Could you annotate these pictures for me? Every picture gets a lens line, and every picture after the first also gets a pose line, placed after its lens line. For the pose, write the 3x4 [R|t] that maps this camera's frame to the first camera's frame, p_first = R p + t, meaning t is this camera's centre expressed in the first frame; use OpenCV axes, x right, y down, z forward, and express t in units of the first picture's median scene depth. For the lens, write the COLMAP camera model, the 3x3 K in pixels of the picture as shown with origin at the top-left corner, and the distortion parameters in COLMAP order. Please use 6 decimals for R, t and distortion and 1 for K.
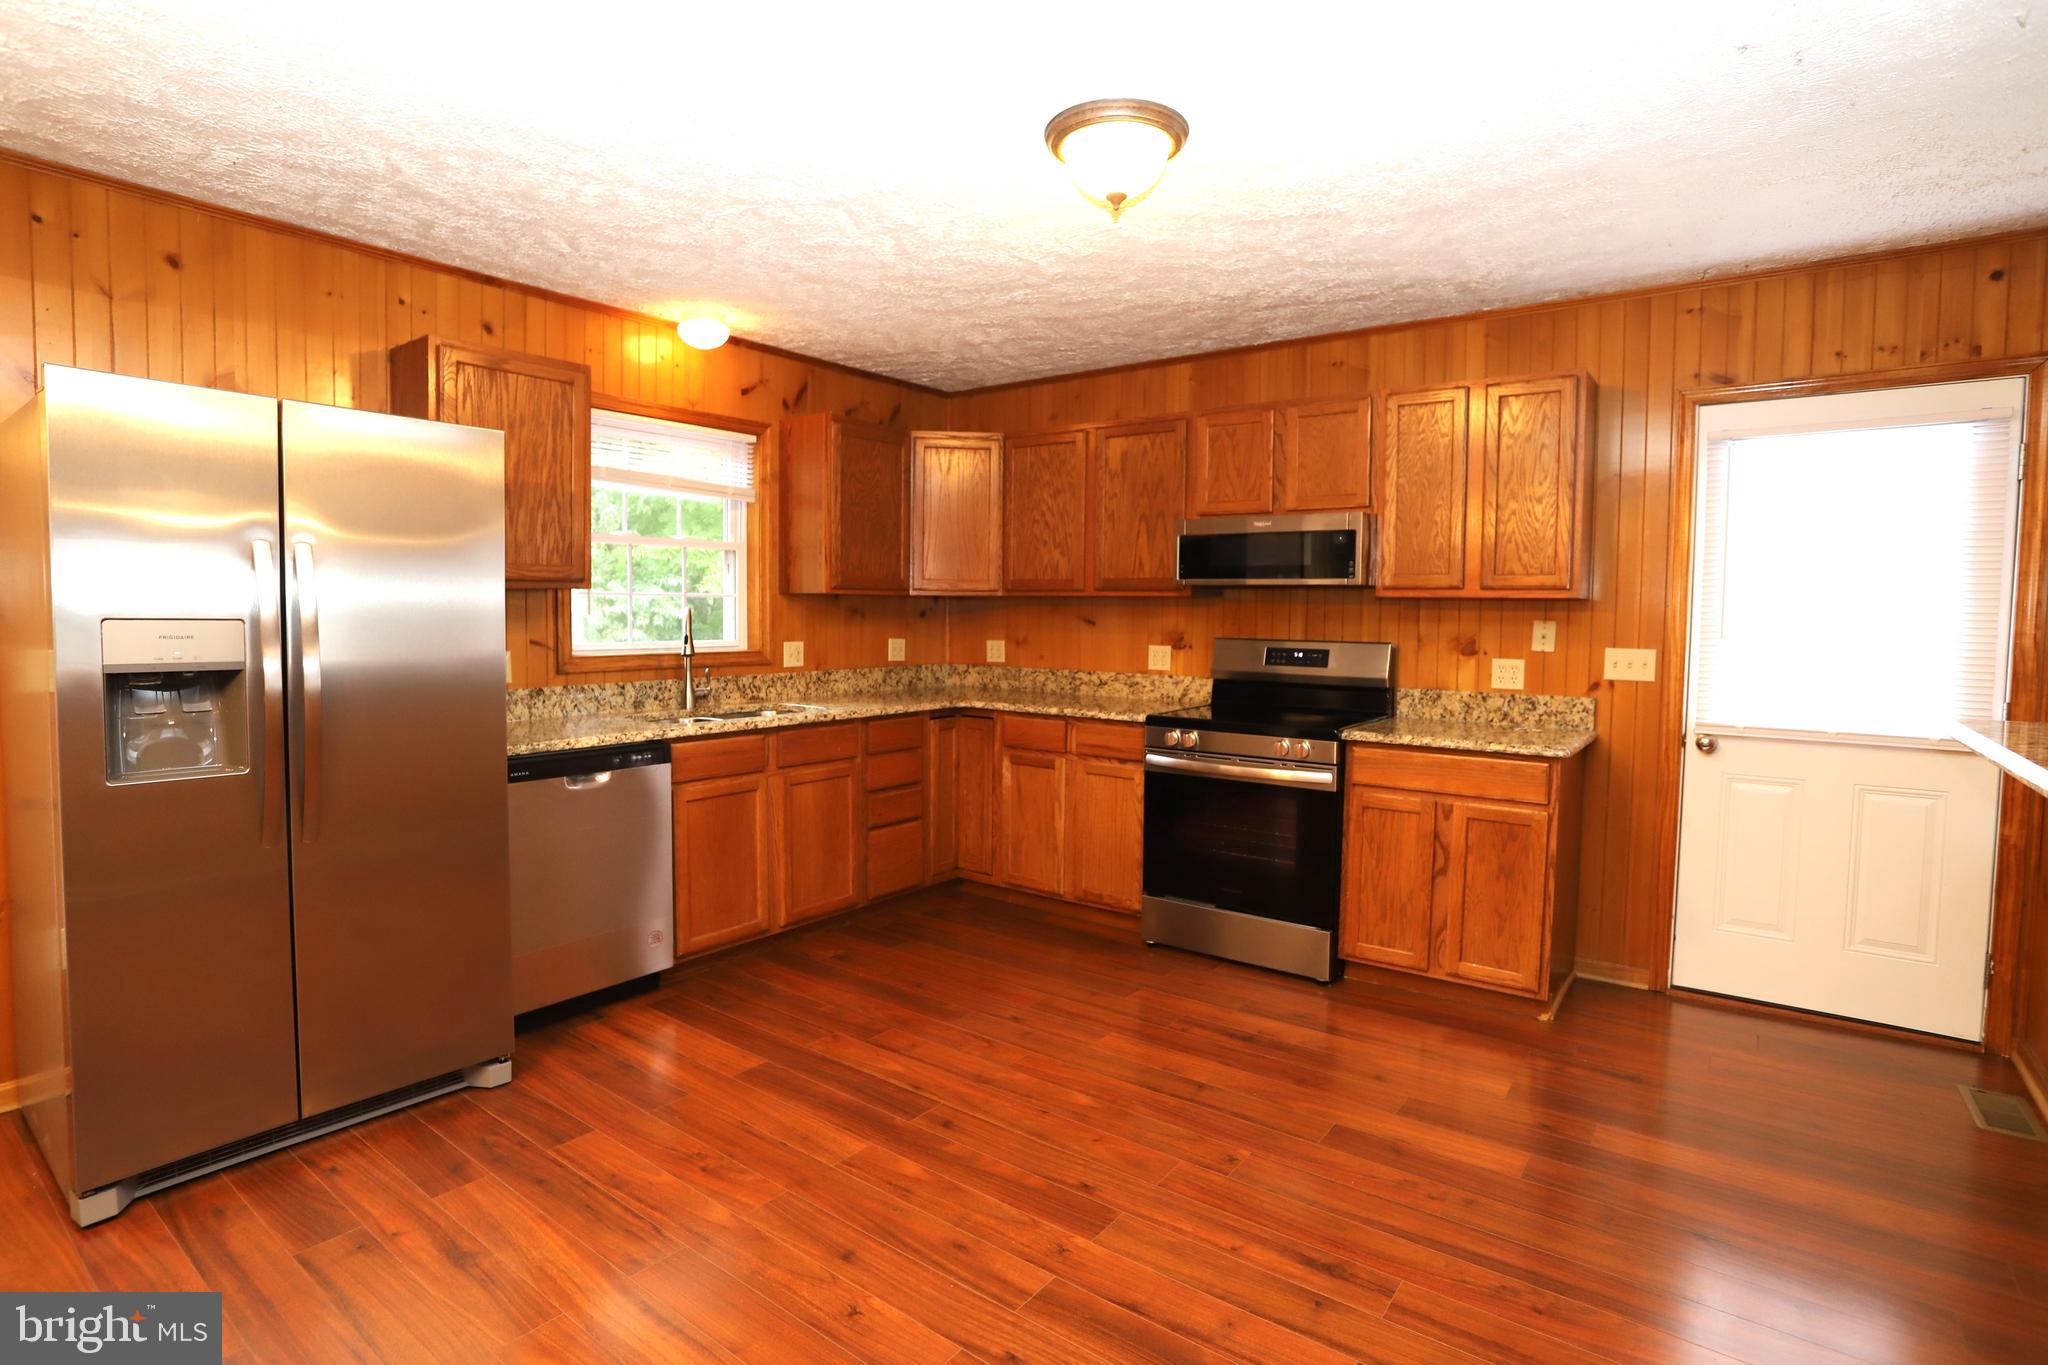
lens RADIAL K [[1009.2, 0, 1025.4], [0, 1009.2, 670.6], [0, 0, 1]] dist [-0.081423, 0.050292]
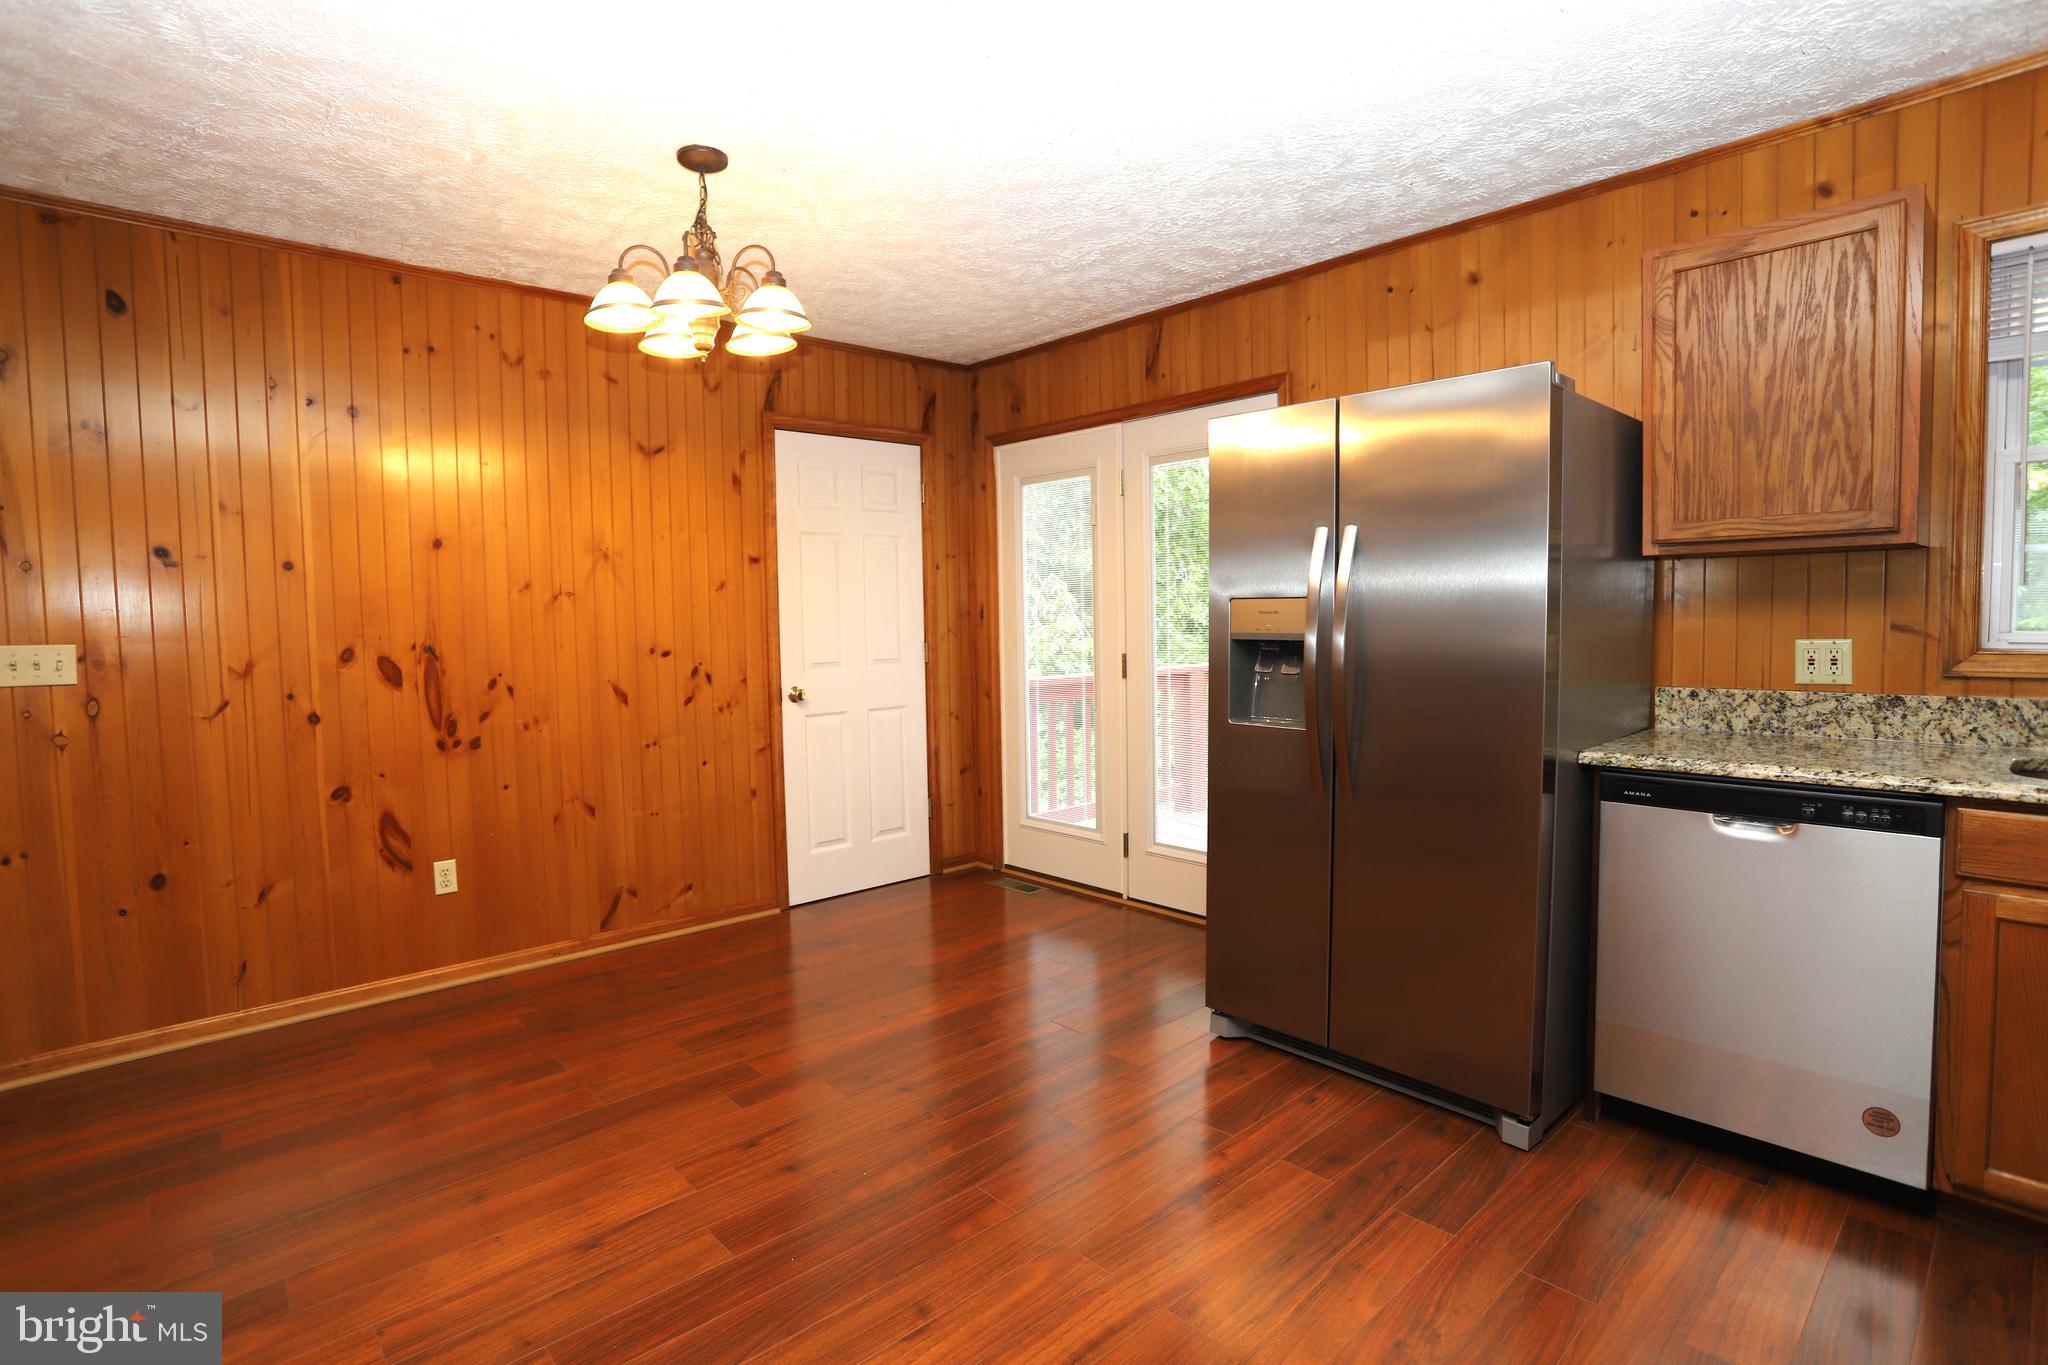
lens RADIAL K [[1009.2, 0, 1025.4], [0, 1009.2, 670.6], [0, 0, 1]] dist [-0.081423, 0.050292]
pose [[-0.178541, 0.051334, -0.982593, 0.307994], [-0.042937, 0.997280, 0.059903, -0.015789], [0.982995, 0.052884, -0.175851, 0.630742]]
